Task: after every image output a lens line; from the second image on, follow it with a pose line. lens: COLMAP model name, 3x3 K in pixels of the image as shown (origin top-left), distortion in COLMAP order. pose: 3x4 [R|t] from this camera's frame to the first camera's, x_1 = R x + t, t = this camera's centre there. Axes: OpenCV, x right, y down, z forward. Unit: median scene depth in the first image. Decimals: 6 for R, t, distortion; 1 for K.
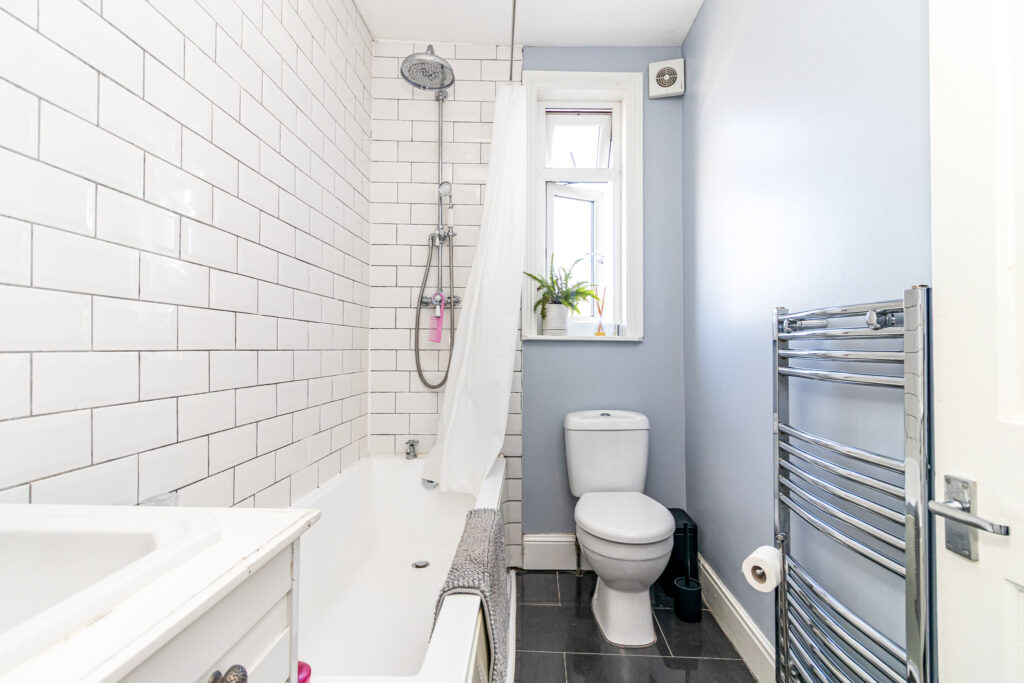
lens RADIAL K [[463.8, 0, 514.2], [0, 463.8, 333.8], [0, 0, 1]] dist [0.004559, -0.000343]
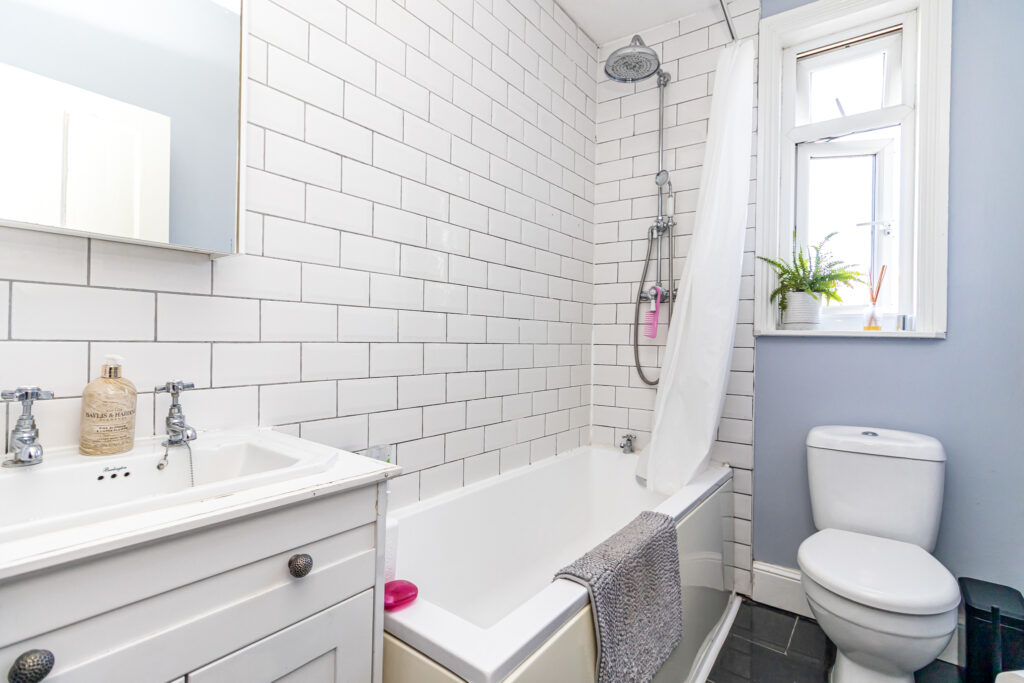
lens RADIAL K [[463.8, 0, 514.2], [0, 463.8, 333.8], [0, 0, 1]] dist [0.004559, -0.000343]
pose [[0.814799, 0.000739, -0.579743, 0.155138], [0.005227, 0.999949, 0.008621, 0.000130], [0.579720, -0.010055, 0.814754, 0.036704]]
